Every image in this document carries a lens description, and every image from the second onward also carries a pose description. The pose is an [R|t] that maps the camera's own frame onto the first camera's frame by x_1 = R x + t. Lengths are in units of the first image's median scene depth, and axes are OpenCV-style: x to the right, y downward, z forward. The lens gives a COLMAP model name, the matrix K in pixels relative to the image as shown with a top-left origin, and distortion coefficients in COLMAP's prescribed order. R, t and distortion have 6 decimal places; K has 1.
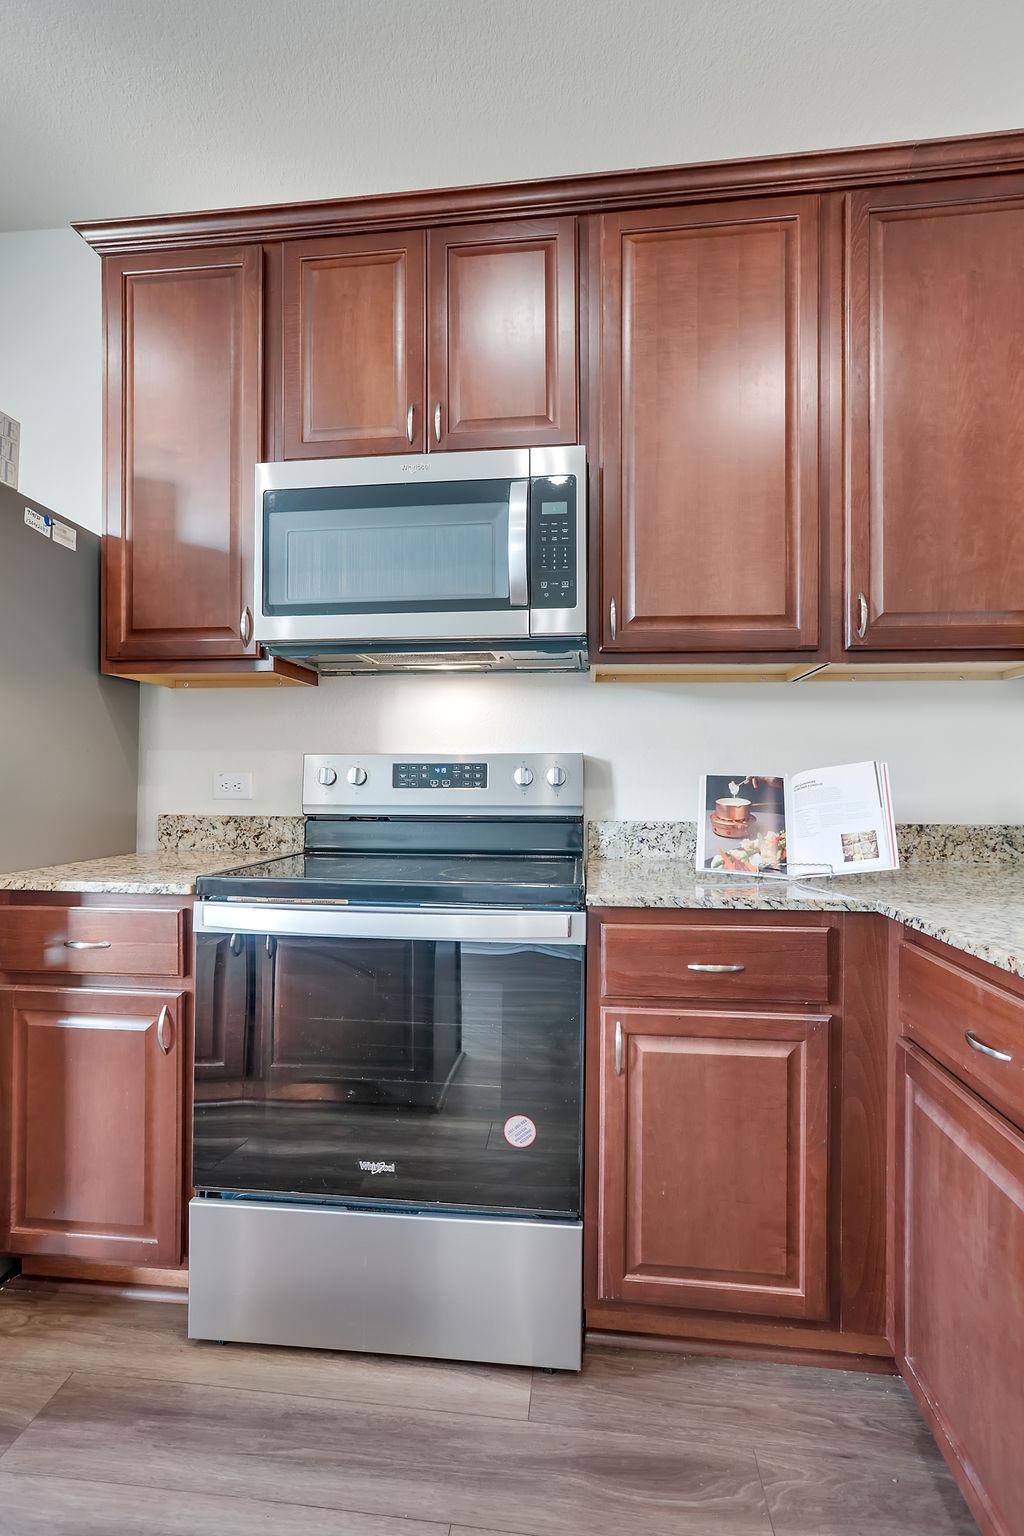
lens RADIAL K [[730.7, 0, 483.5], [0, 730.7, 758.1], [0, 0, 1]] dist [-0.005846, -0.000502]
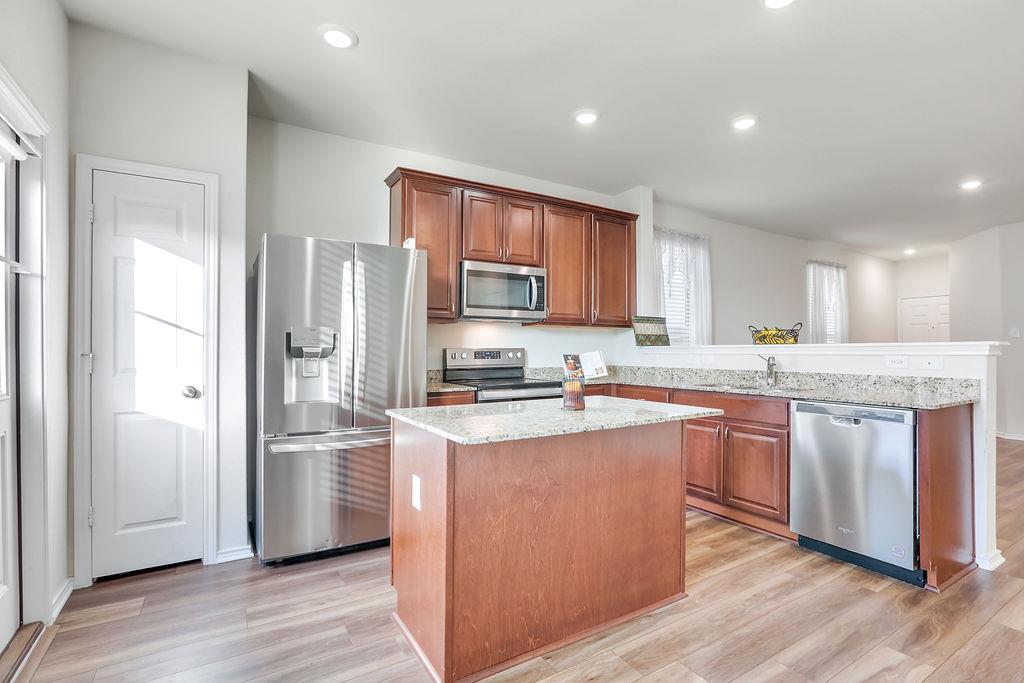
lens RADIAL K [[494.4, 0, 507.4], [0, 494.4, 345.9], [0, 0, 1]] dist [-0.055698, 0.021777]
pose [[0.780631, -0.002042, 0.624989, -1.621319], [-0.012850, 0.999731, 0.019316, -0.071586], [-0.624860, -0.023110, 0.780395, -0.888567]]
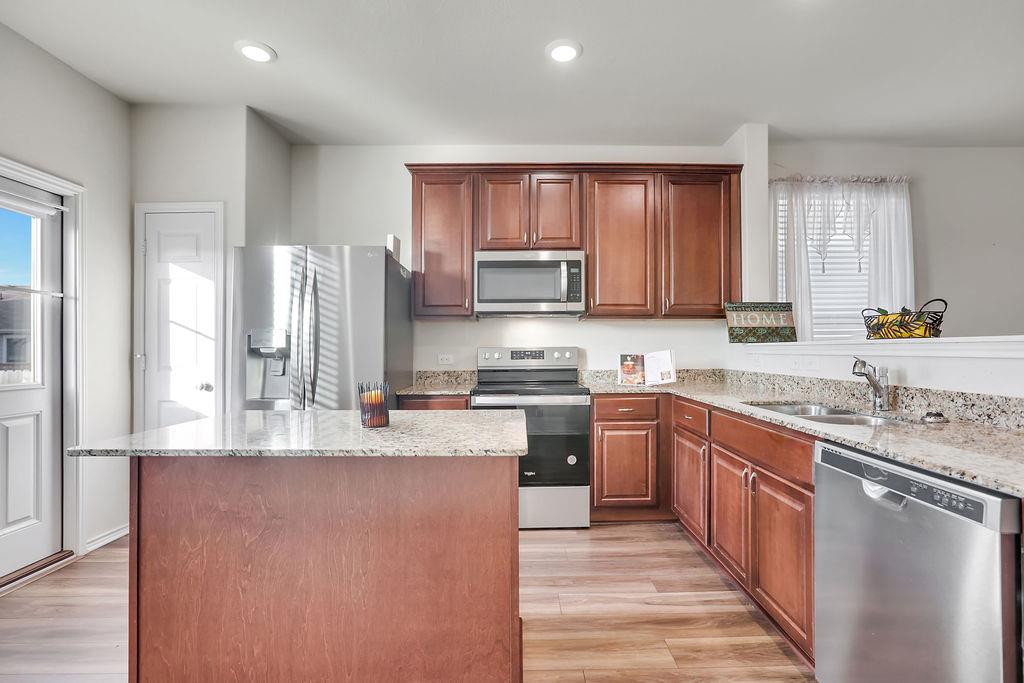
lens RADIAL K [[482.5, 0, 512.0], [0, 482.5, 341.5], [0, 0, 1]] dist [-0.022393, 0.000566]
pose [[0.991344, -0.009492, 0.130946, -0.442667], [0.007452, 0.999843, 0.016065, -0.071557], [-0.131078, -0.014950, 0.991259, -1.024979]]
